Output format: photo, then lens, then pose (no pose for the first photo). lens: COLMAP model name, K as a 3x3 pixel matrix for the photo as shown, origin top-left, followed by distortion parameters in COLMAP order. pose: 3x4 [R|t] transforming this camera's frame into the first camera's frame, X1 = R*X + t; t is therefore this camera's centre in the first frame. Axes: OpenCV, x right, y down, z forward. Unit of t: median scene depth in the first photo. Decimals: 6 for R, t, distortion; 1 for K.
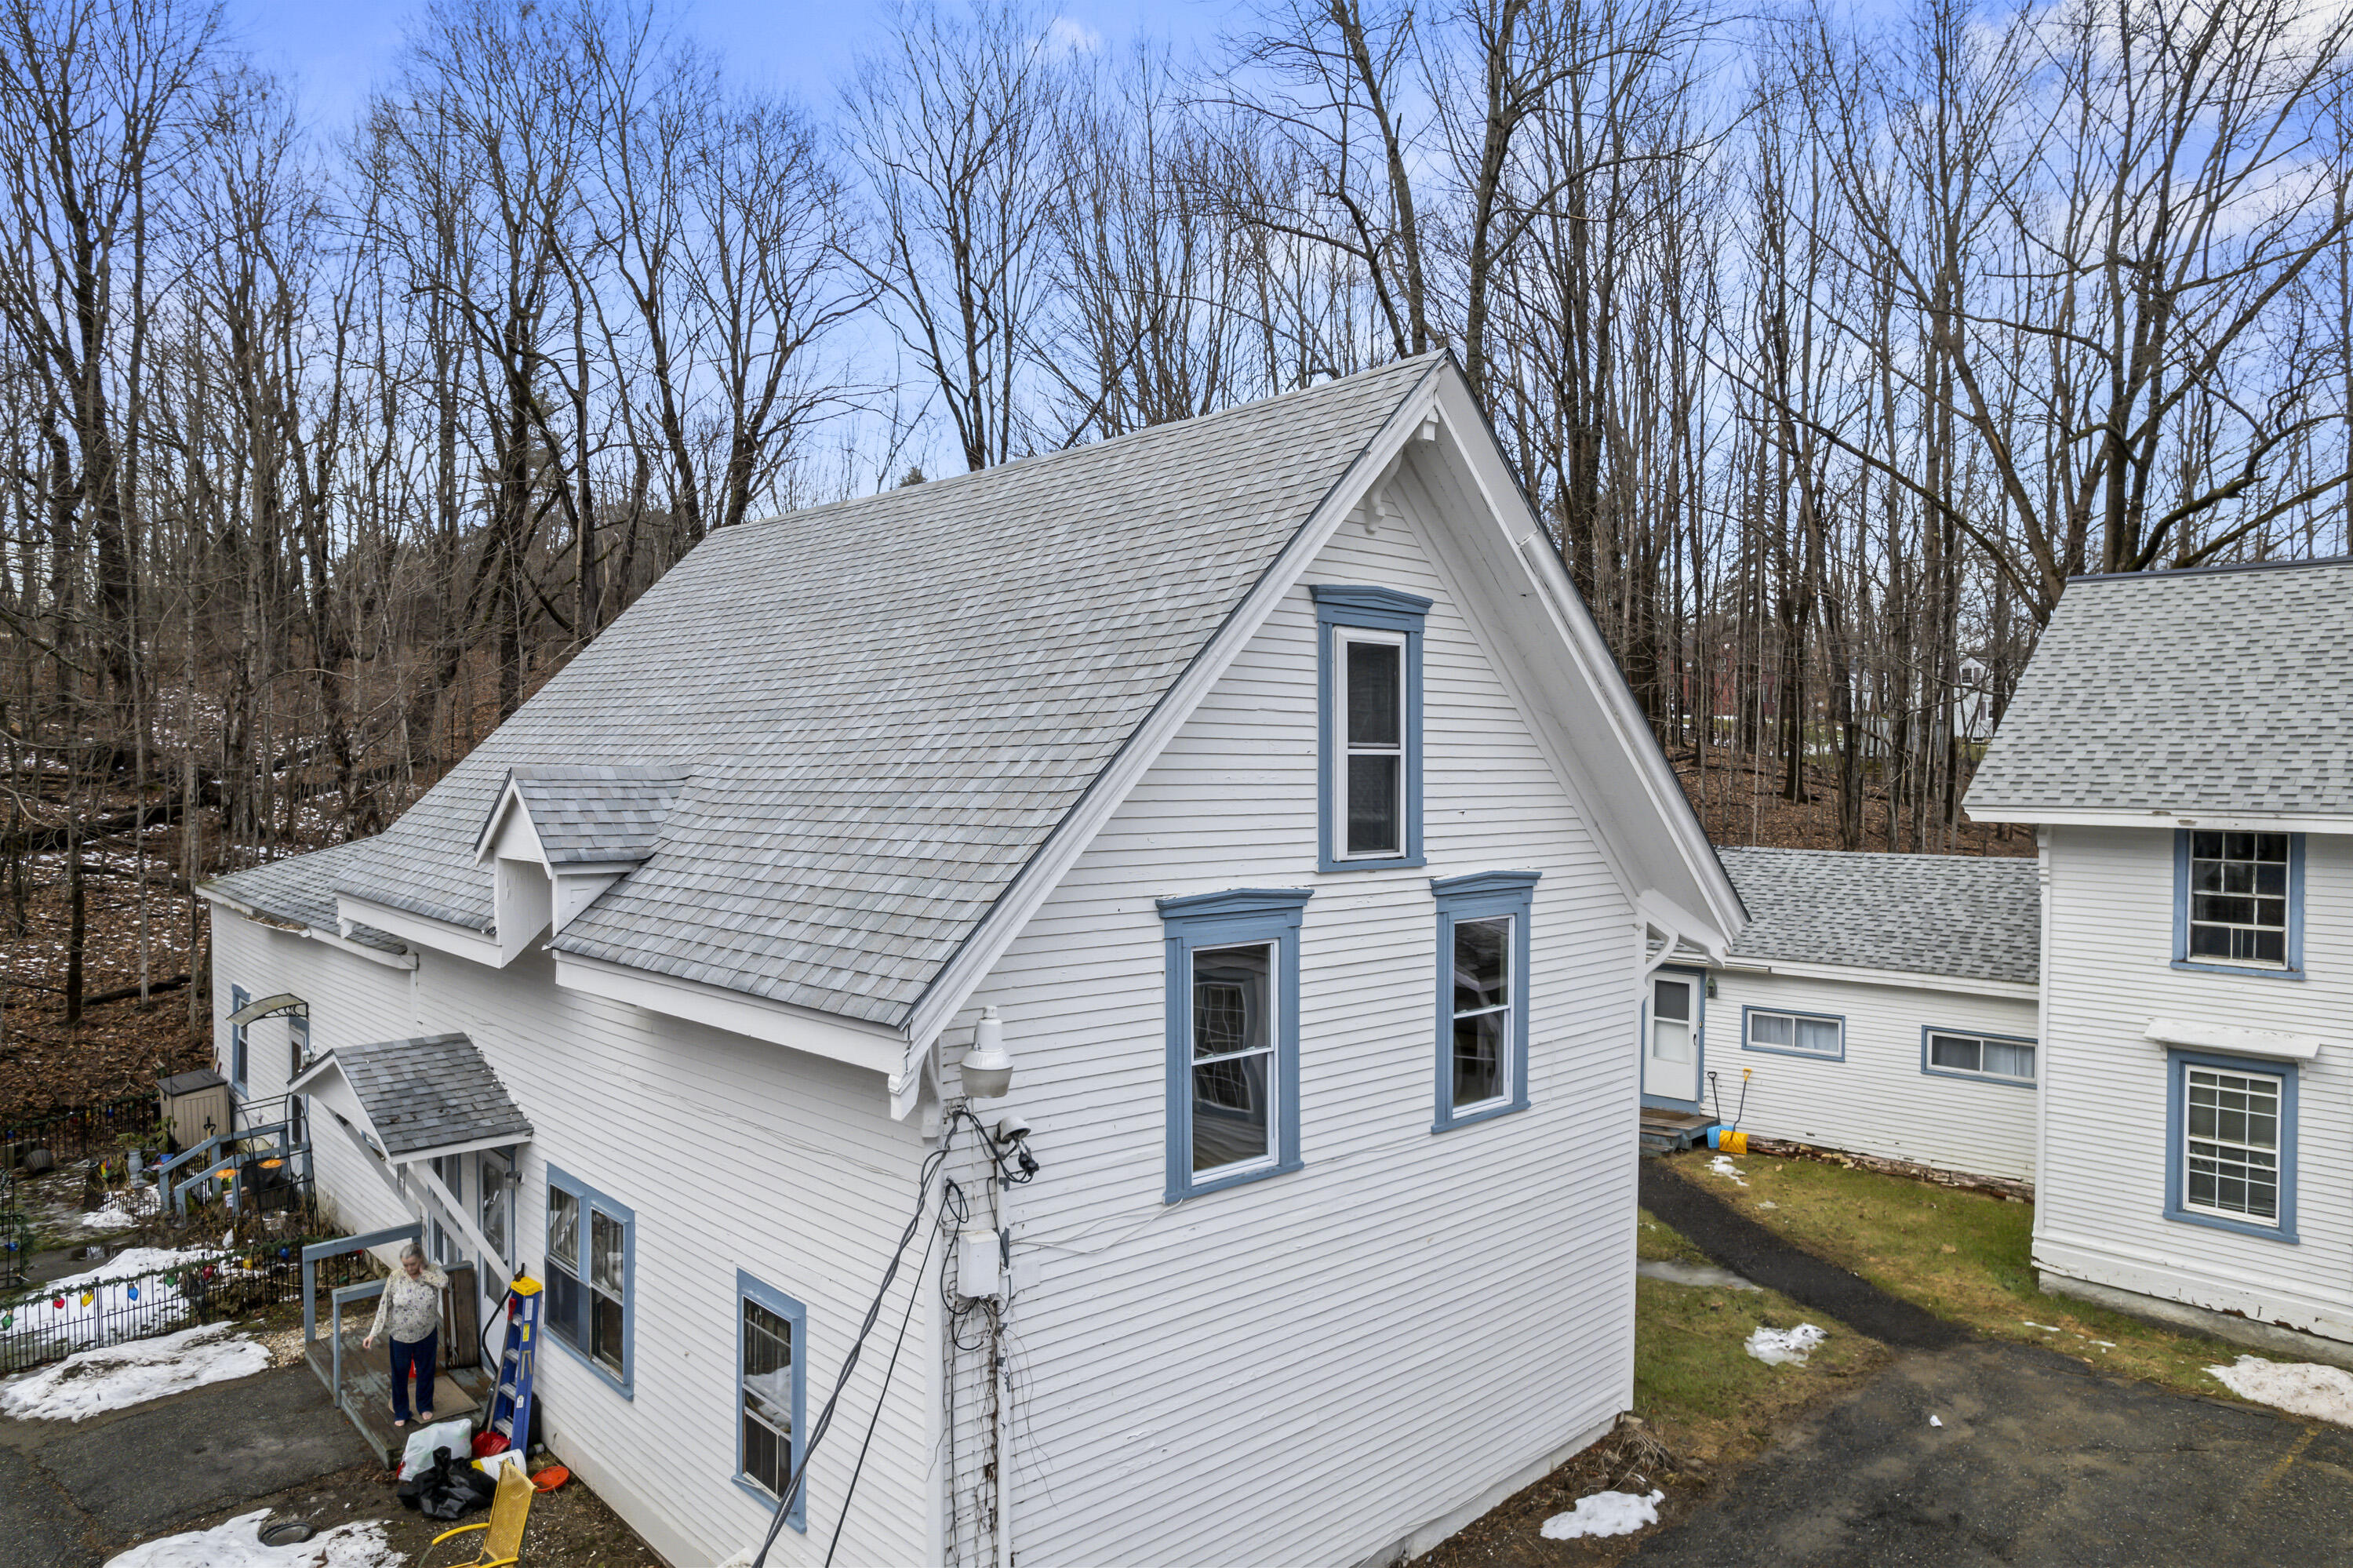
lens RADIAL K [[1503.9, 0, 1177.7], [0, 1503.9, 779.7], [0, 0, 1]] dist [-0.071013, 0.062767]
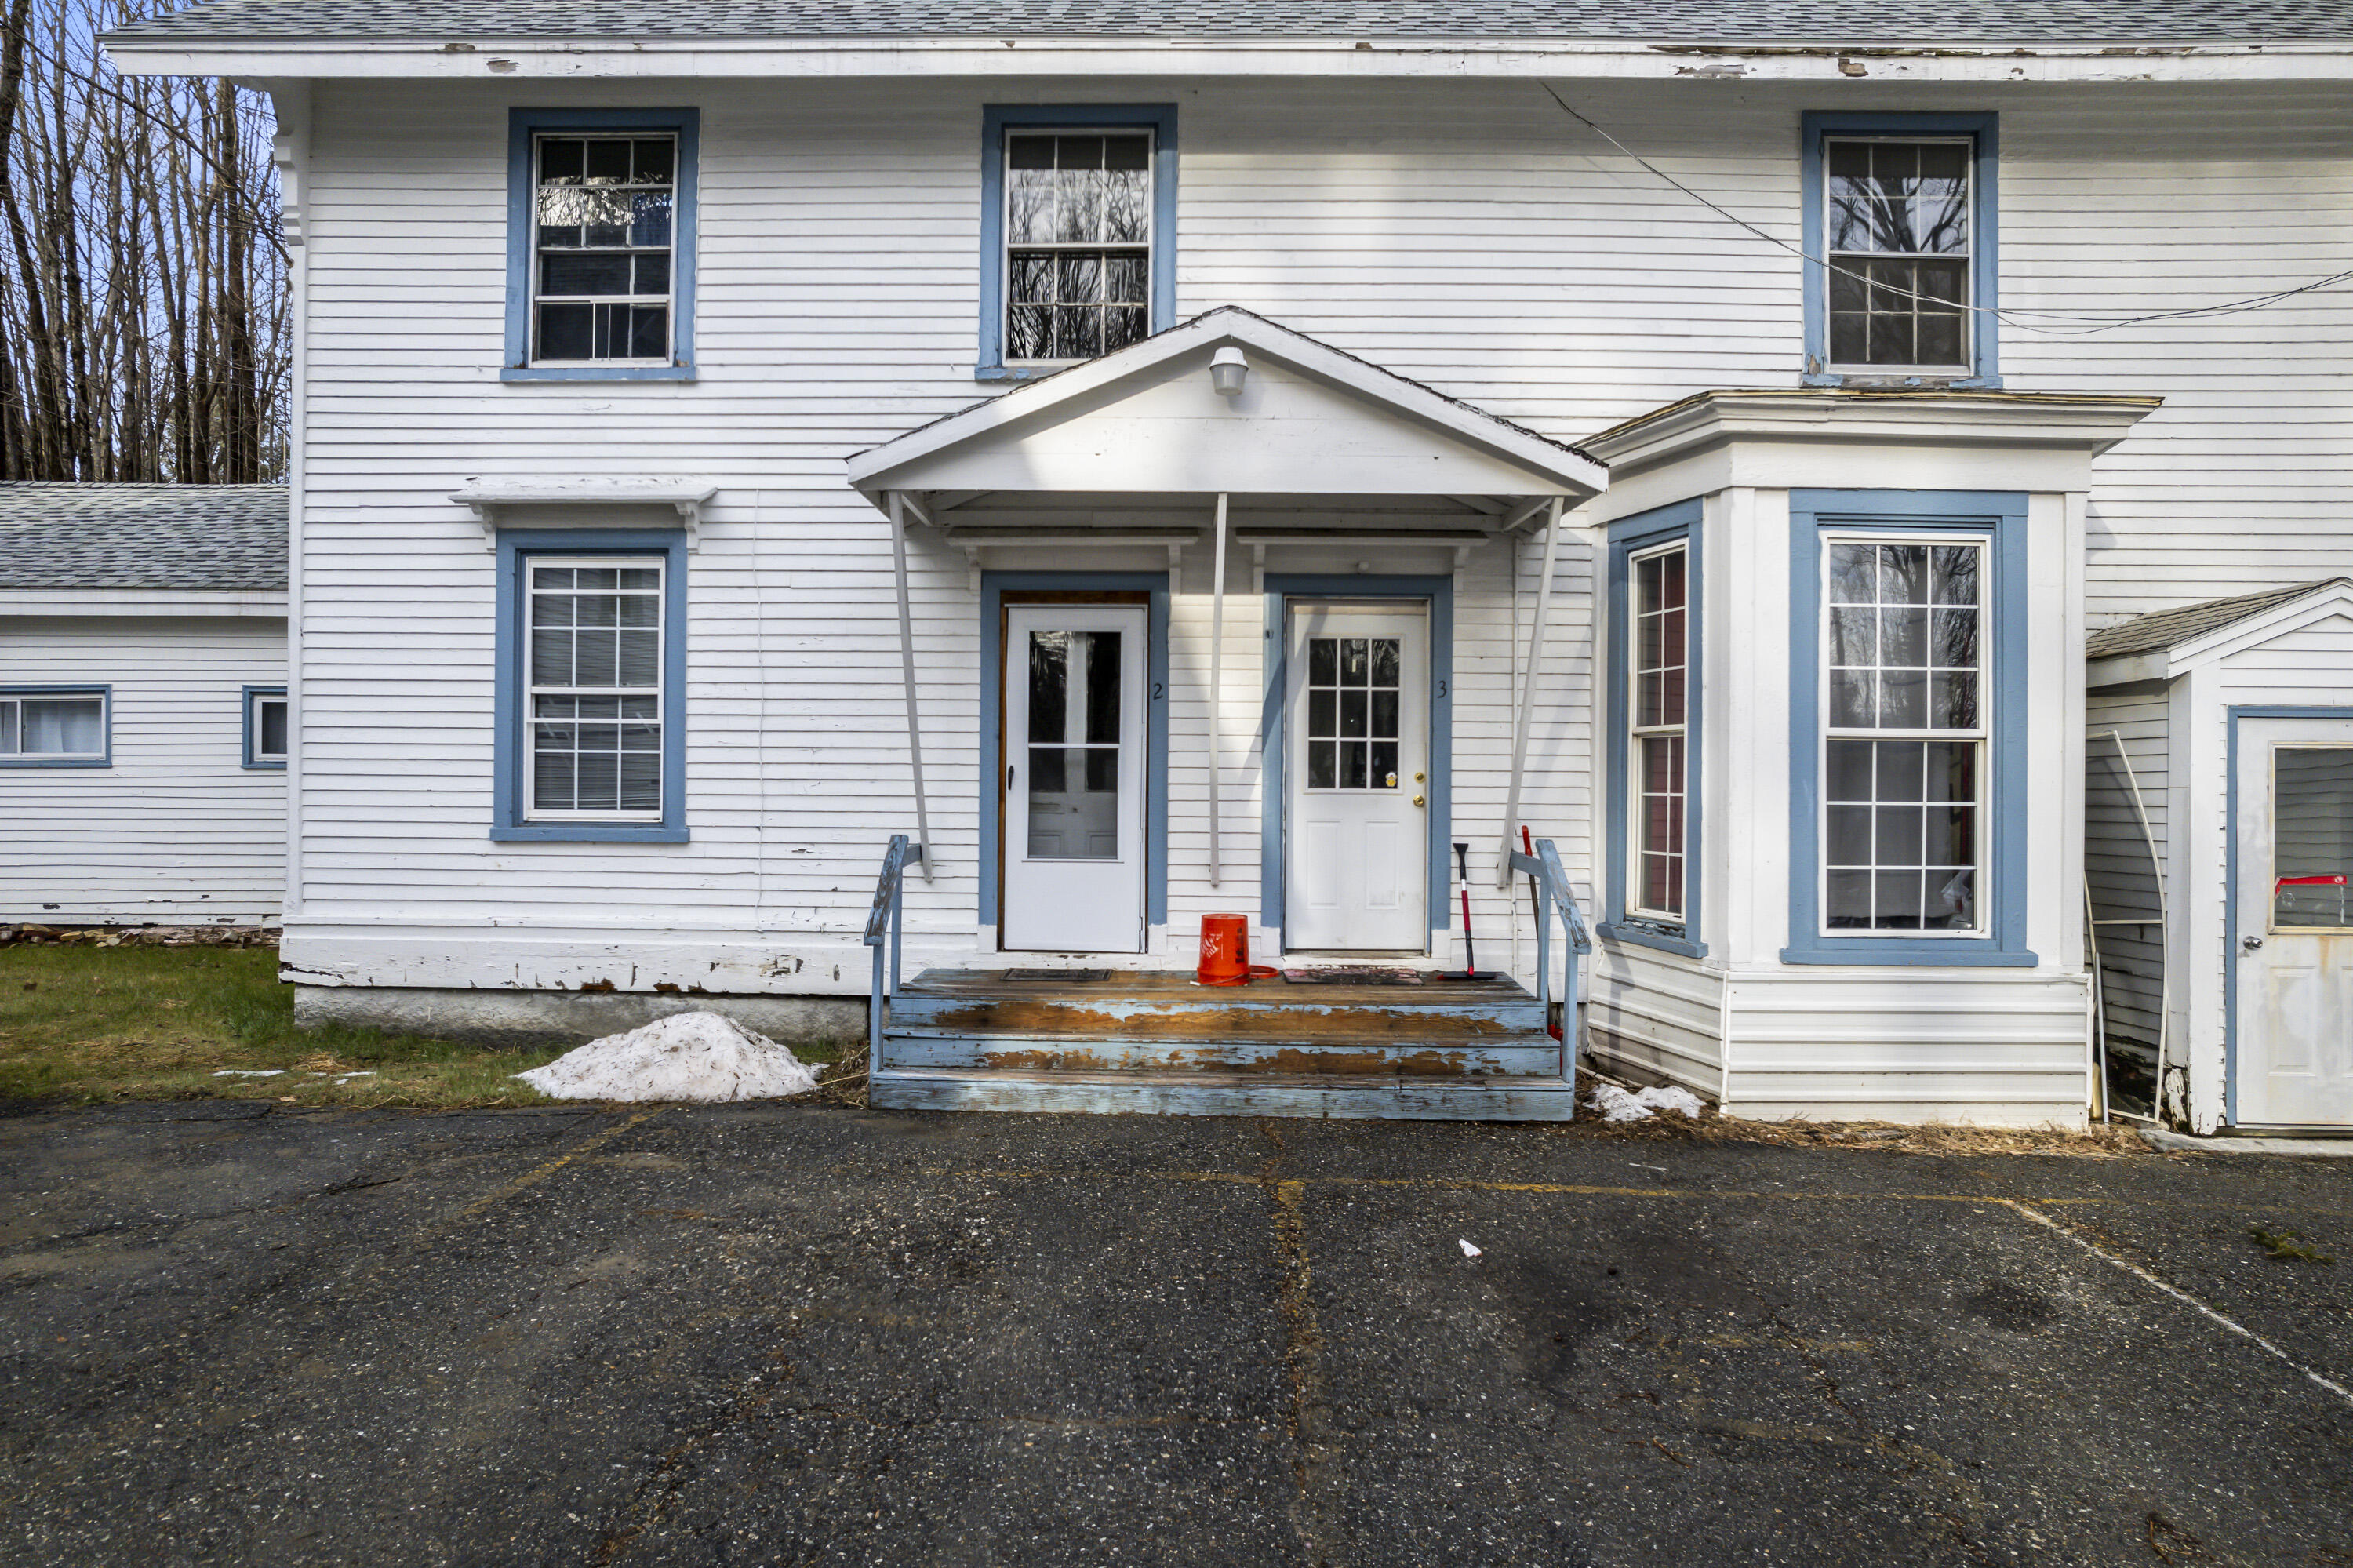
lens RADIAL K [[1503.9, 0, 1194.1], [0, 1503.9, 784.1], [0, 0, 1]] dist [-0.071013, 0.062767]
pose [[0.690677, 0.005089, 0.723145, 0.466408], [0.007700, 0.999867, -0.014391, 0.295915], [-0.723122, 0.015507, 0.690546, 0.446931]]
